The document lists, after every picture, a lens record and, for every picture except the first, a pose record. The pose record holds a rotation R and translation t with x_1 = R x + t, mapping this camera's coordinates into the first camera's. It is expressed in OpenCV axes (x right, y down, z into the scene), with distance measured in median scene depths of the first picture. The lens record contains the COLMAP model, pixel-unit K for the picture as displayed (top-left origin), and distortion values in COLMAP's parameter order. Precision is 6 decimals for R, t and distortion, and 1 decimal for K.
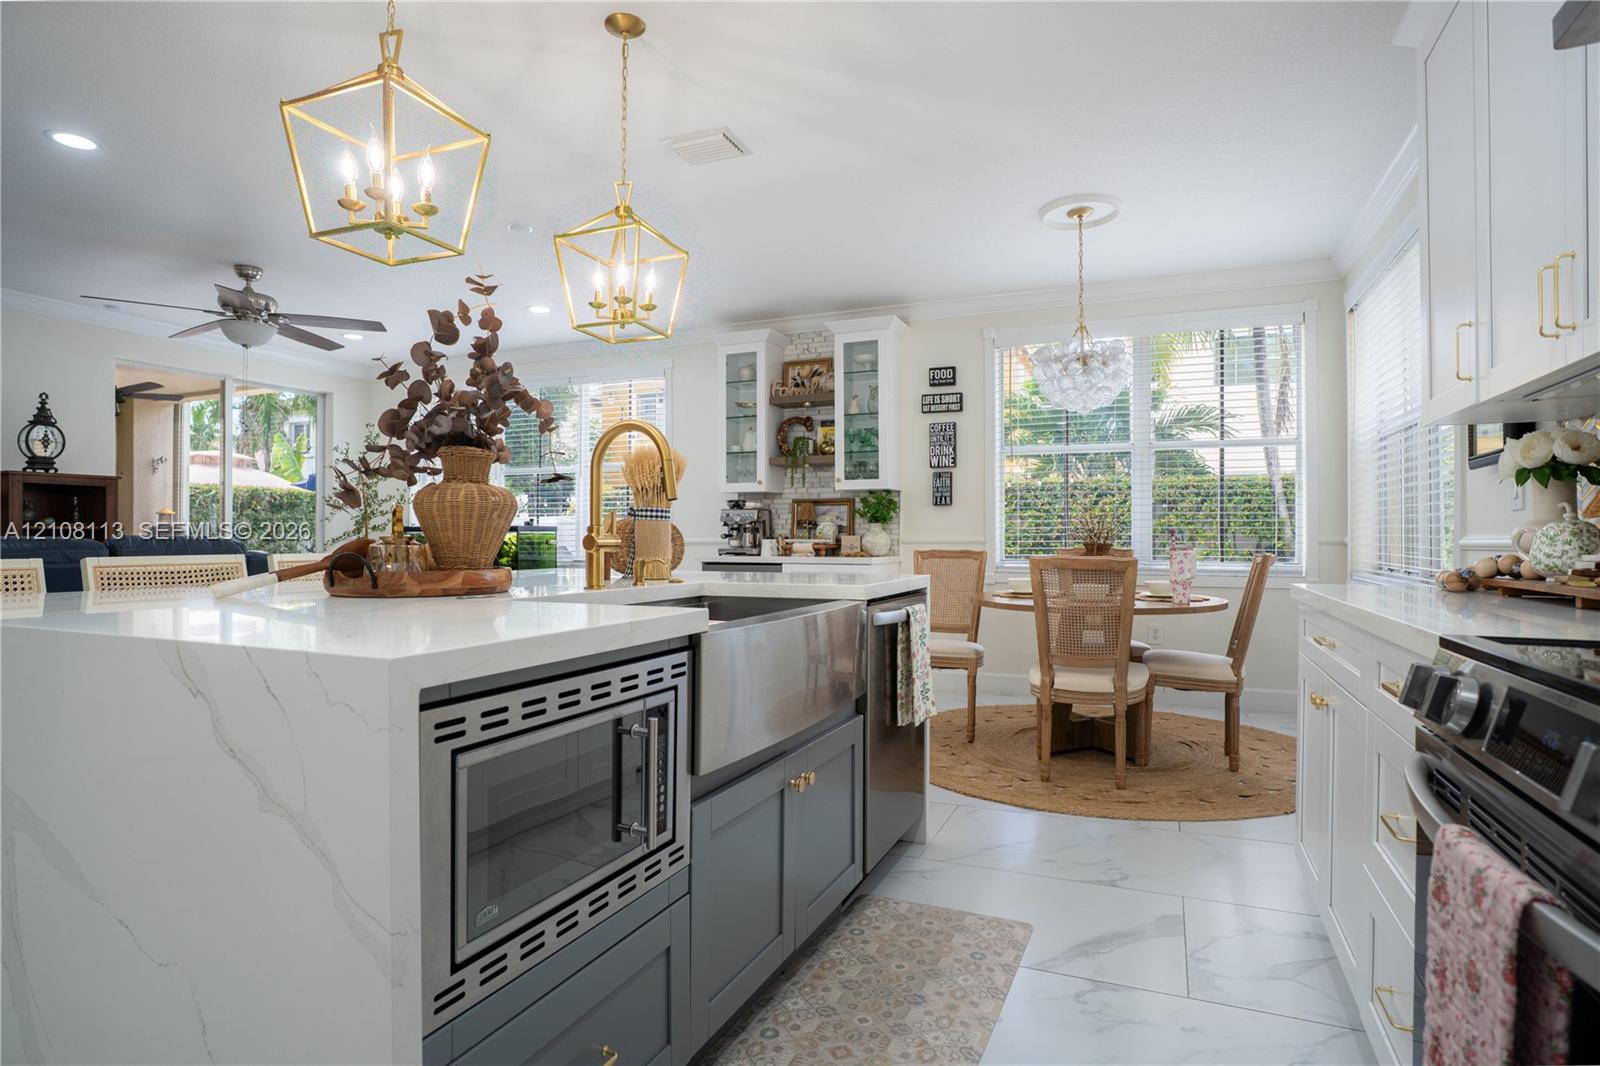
lens RADIAL K [[861.9, 0, 800.0], [0, 861.9, 533.0], [0, 0, 1]] dist [-0.001502, -0.000105]
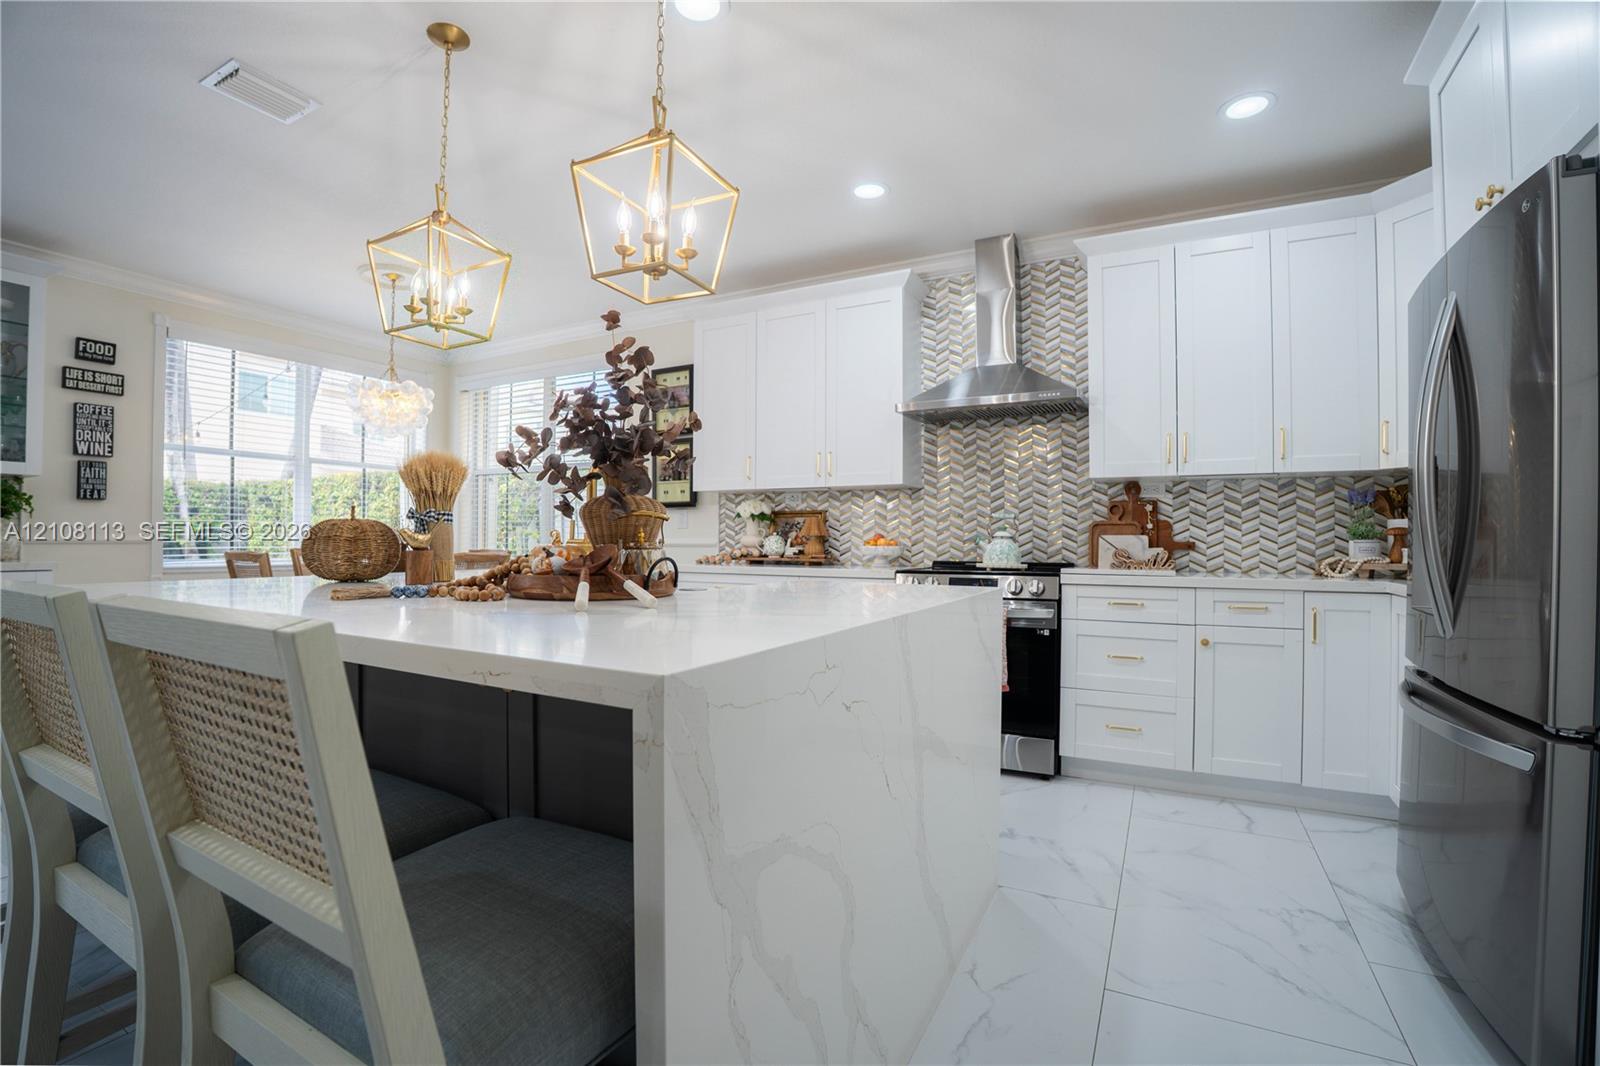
lens RADIAL K [[702.1, 0, 797.9], [0, 702.1, 536.5], [0, 0, 1]] dist [-0.071549, 0.015097]
pose [[0.084166, 0.003656, 0.996445, -0.432994], [-0.014151, 0.999897, -0.002473, -0.003130], [-0.996351, -0.013892, 0.084209, 0.236426]]
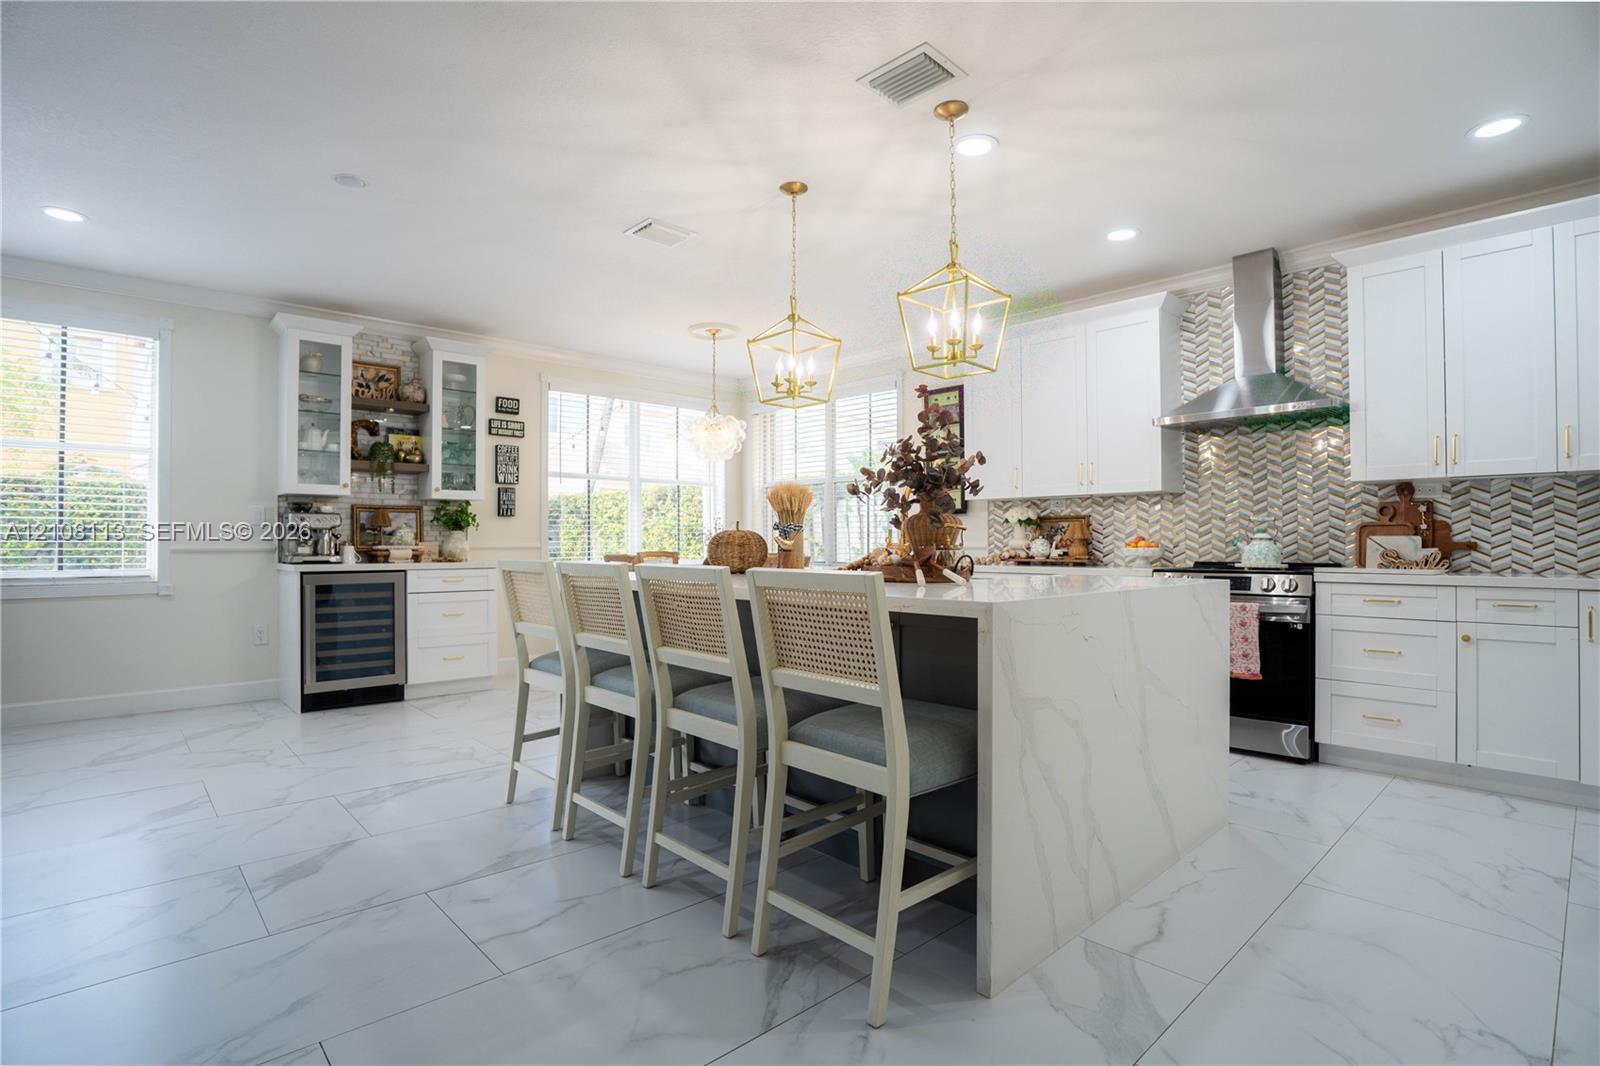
lens RADIAL K [[775.6, 0, 798.7], [0, 775.6, 536.7], [0, 0, 1]] dist [-0.060847, 0.019602]
pose [[0.407874, 0.005322, 0.913023, -0.620986], [-0.006448, 0.999975, -0.002948, -0.003714], [-0.913016, -0.004684, 0.407898, 0.215234]]
